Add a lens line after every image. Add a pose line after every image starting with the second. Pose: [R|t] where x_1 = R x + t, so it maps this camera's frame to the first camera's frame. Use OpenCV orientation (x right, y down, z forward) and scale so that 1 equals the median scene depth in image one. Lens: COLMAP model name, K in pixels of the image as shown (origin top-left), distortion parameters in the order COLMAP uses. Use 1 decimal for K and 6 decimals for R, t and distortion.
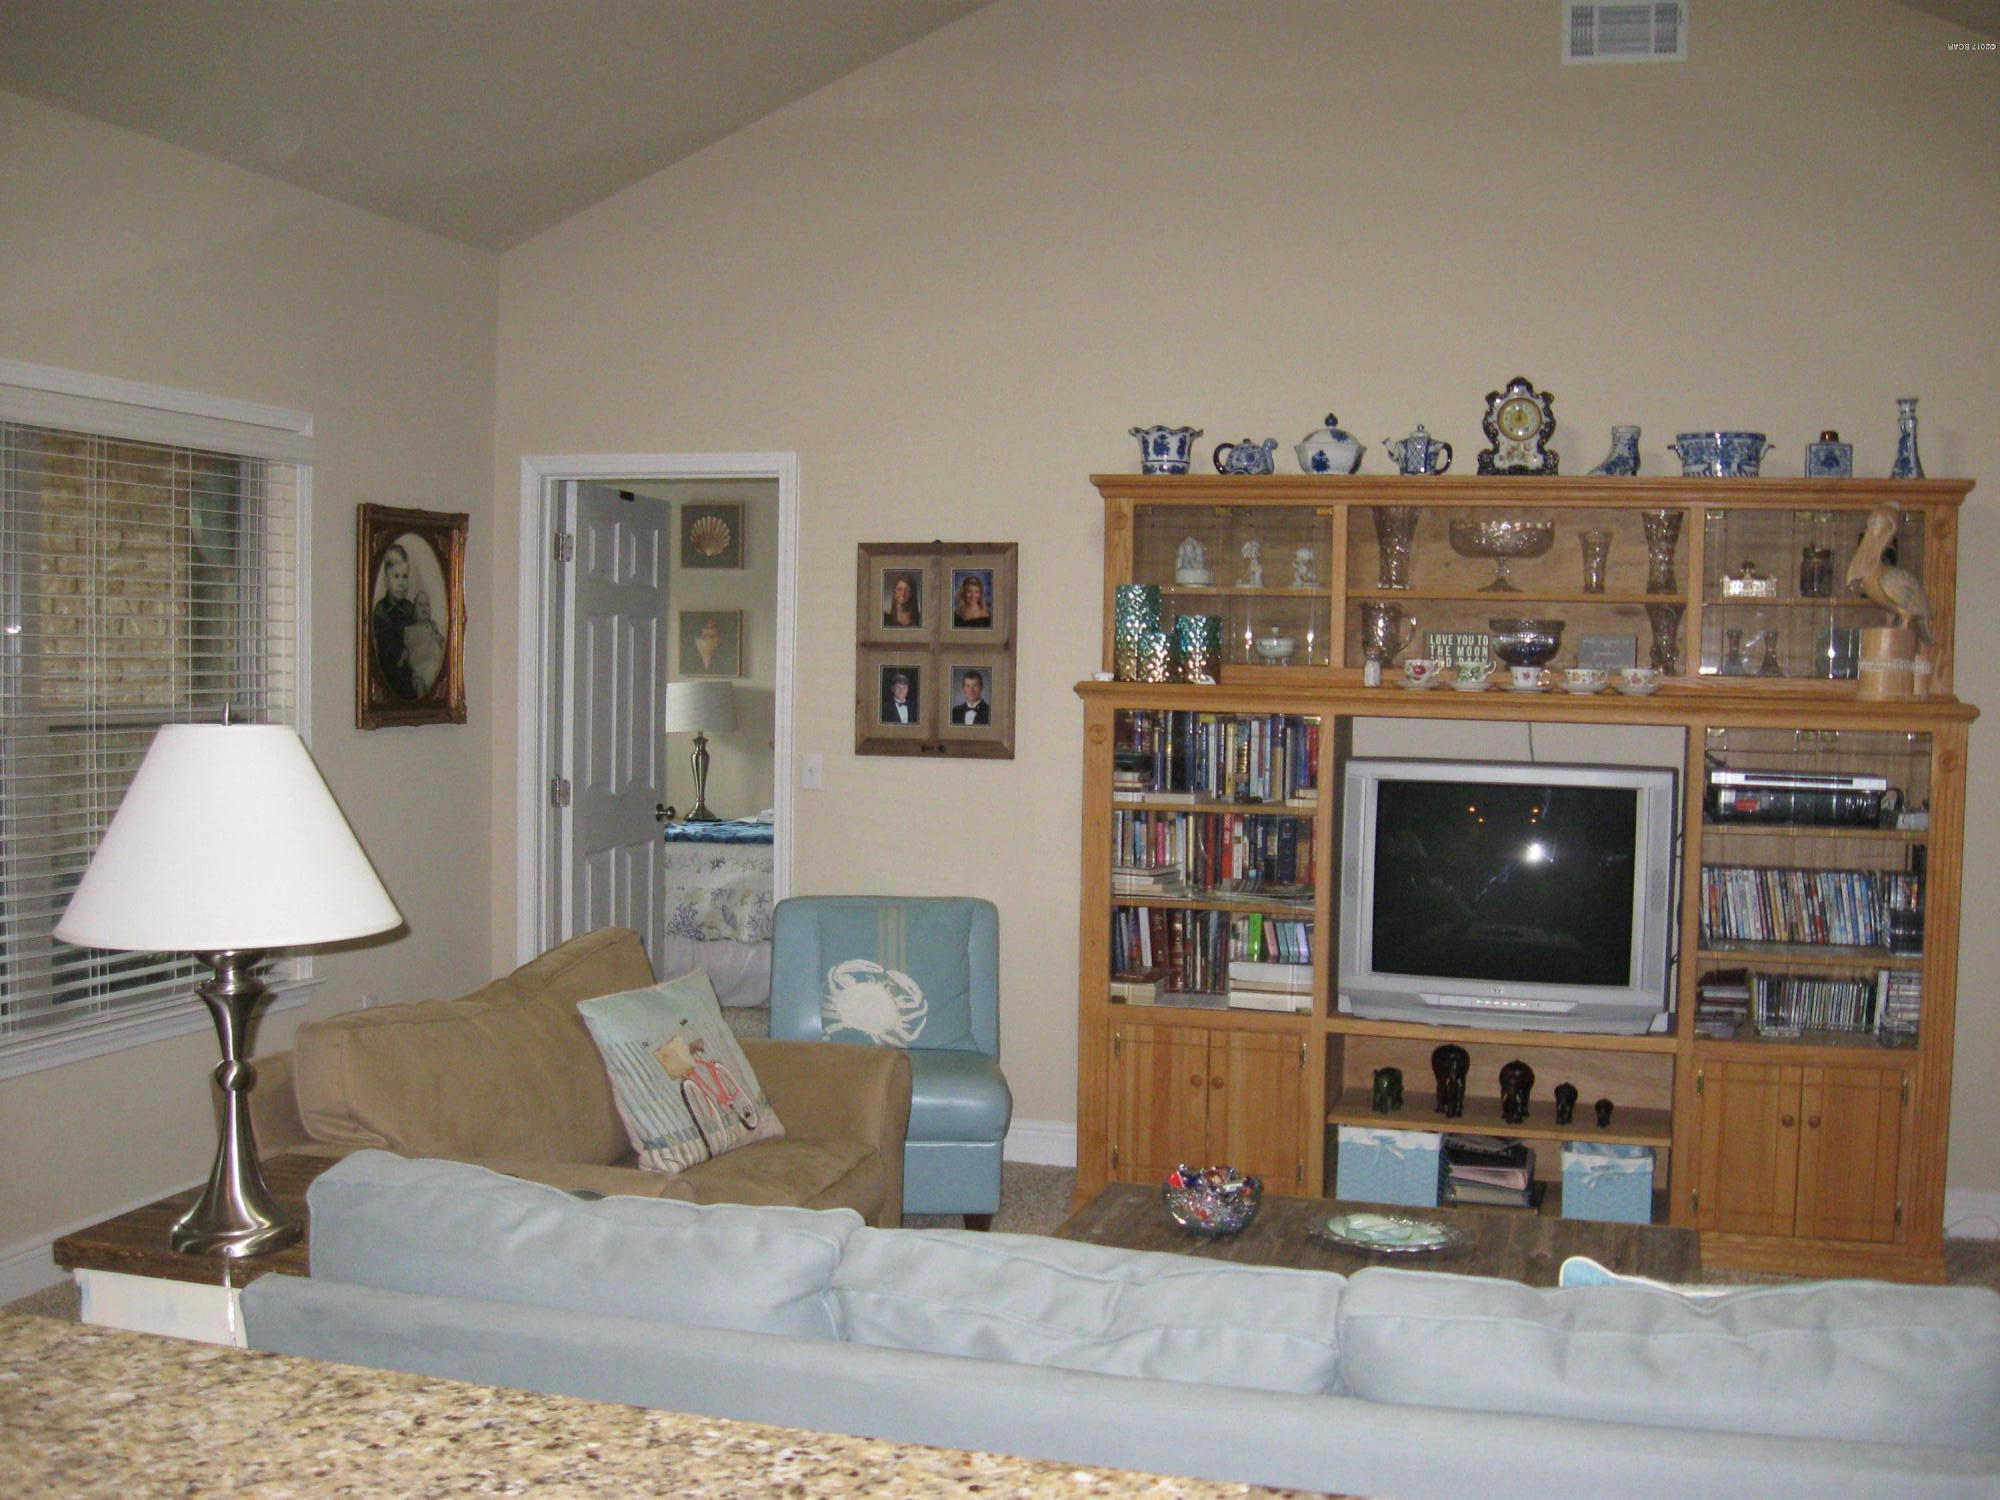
lens RADIAL K [[2068.5, 0, 1070.0], [0, 2068.5, 754.7], [0, 0, 1]] dist [-0.203530, 0.303258]
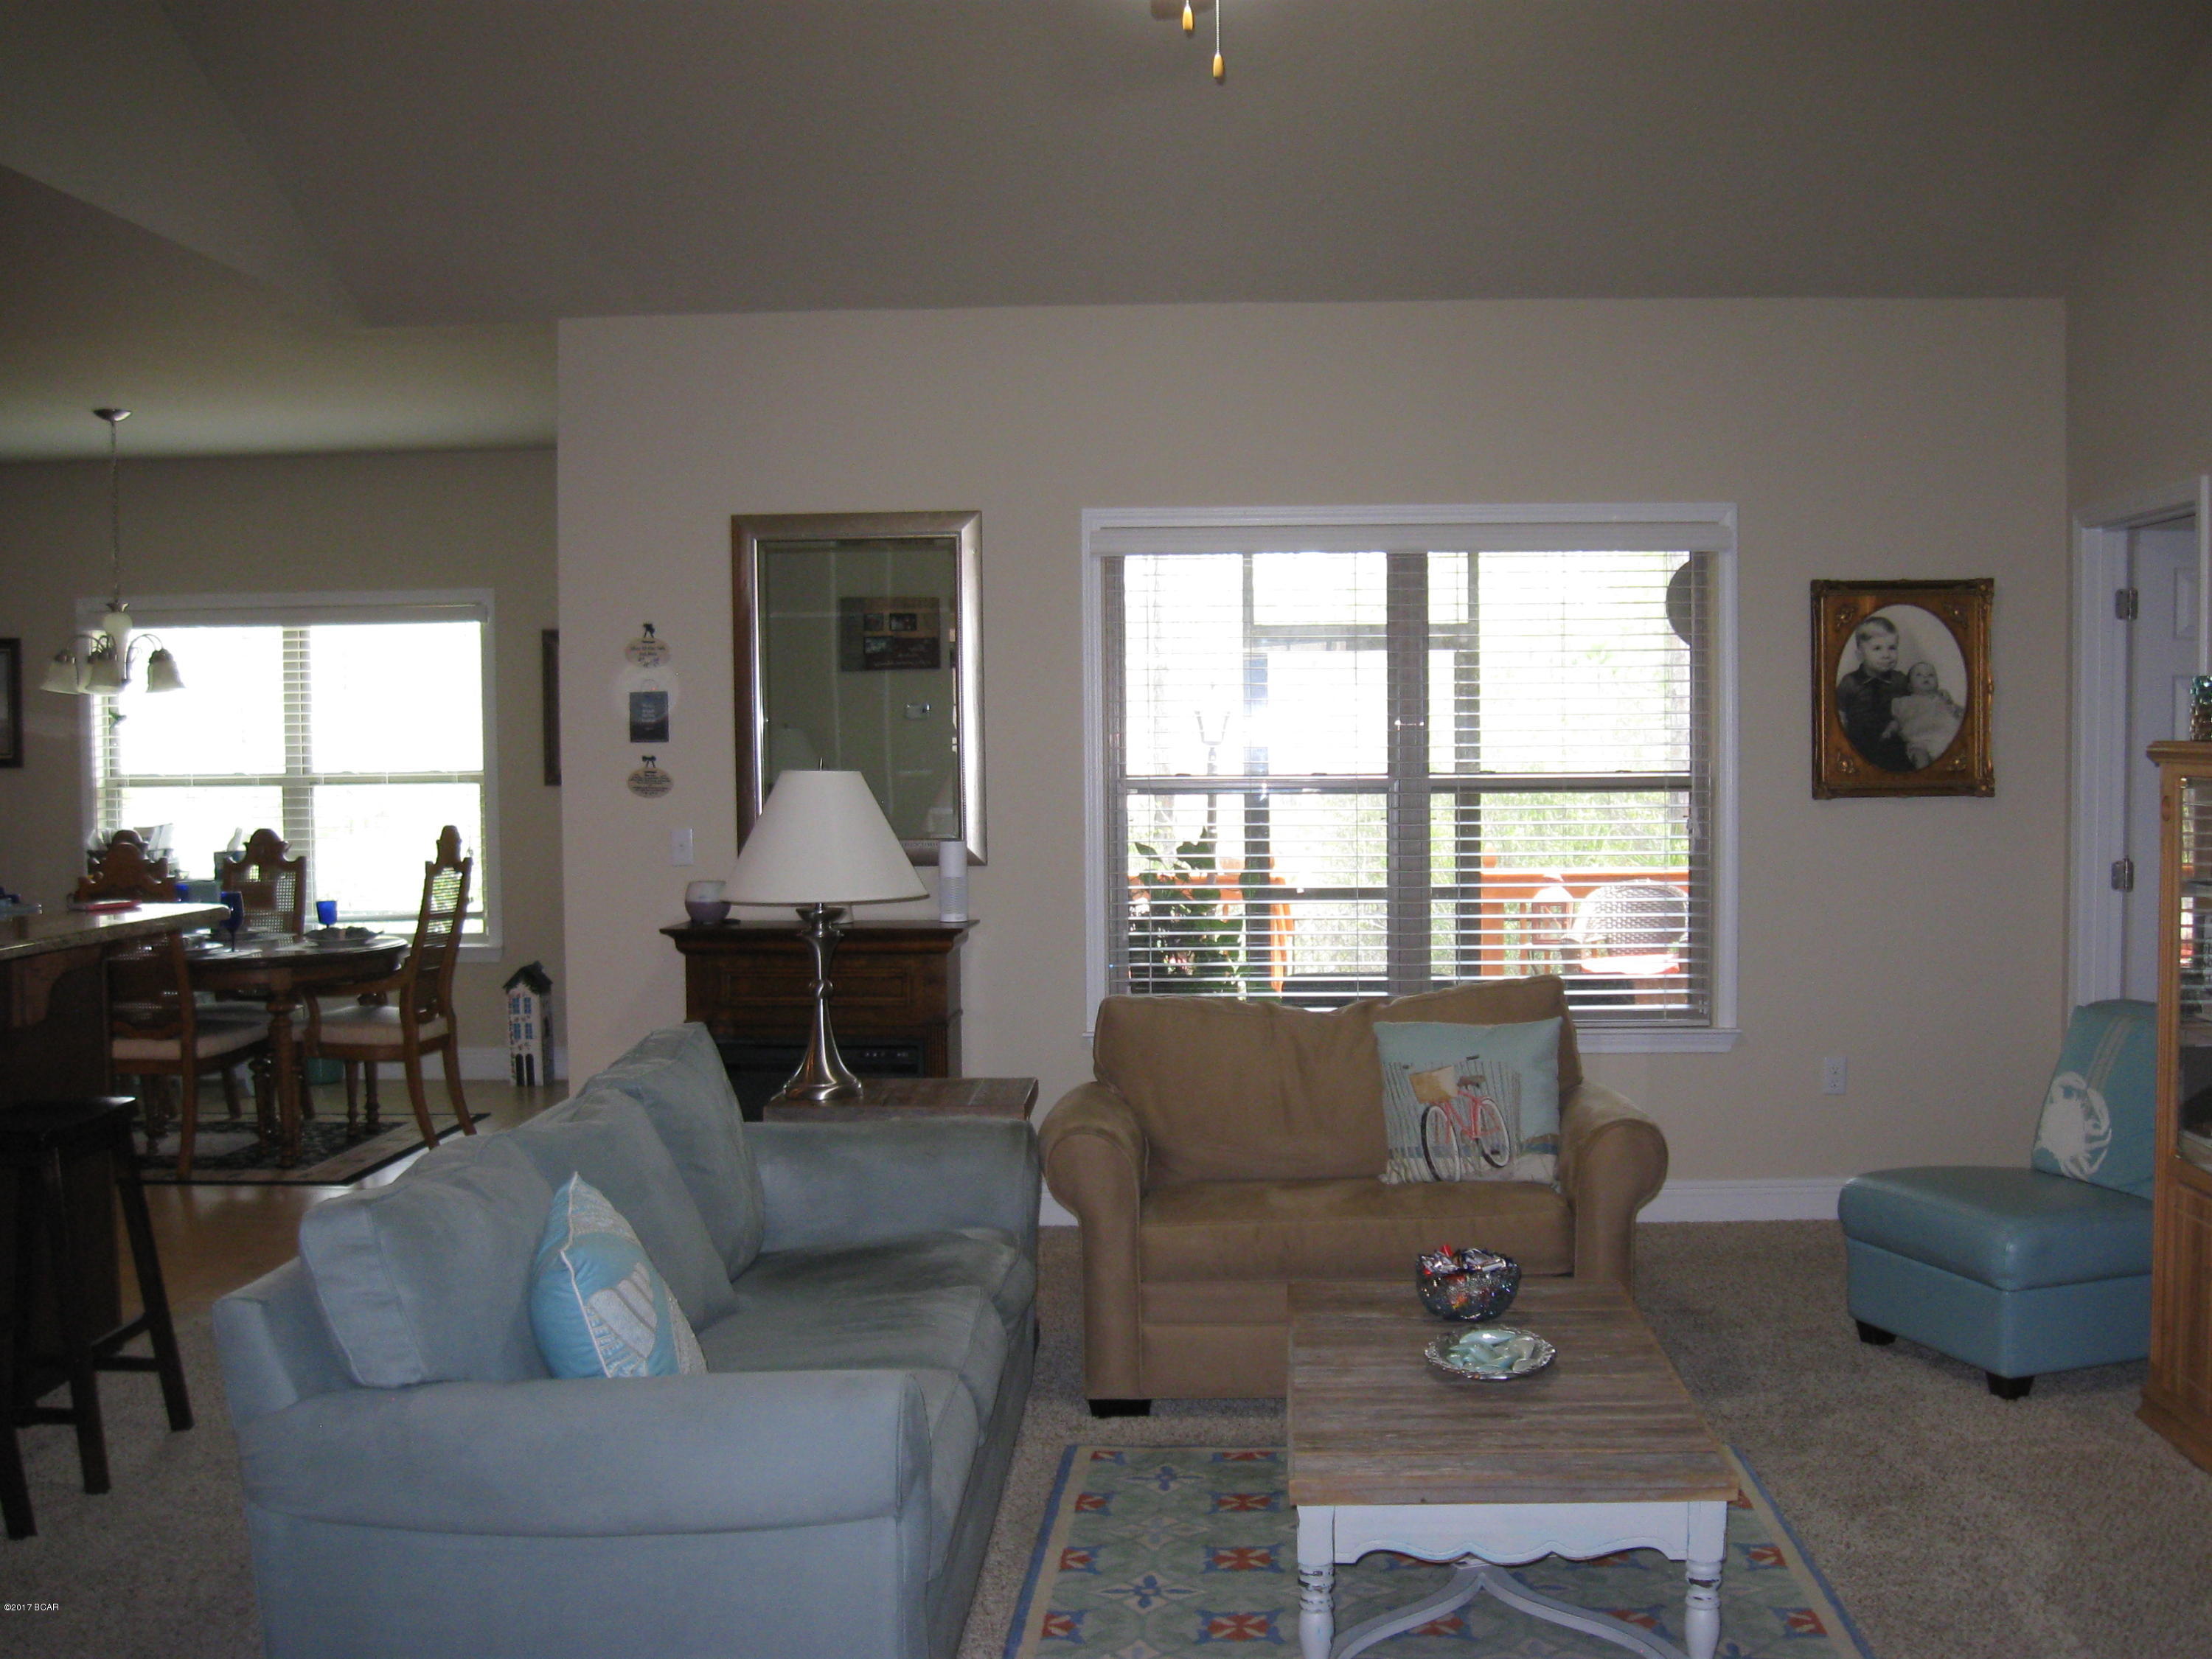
lens RADIAL K [[2287.8, 0, 1183.4], [0, 2287.8, 834.7], [0, 0, 1]] dist [-0.203530, 0.303258]
pose [[0.243902, 0.024226, -0.969497, 0.674764], [-0.033215, 0.999310, 0.016615, -0.002285], [0.969231, 0.028150, 0.244539, 0.393303]]
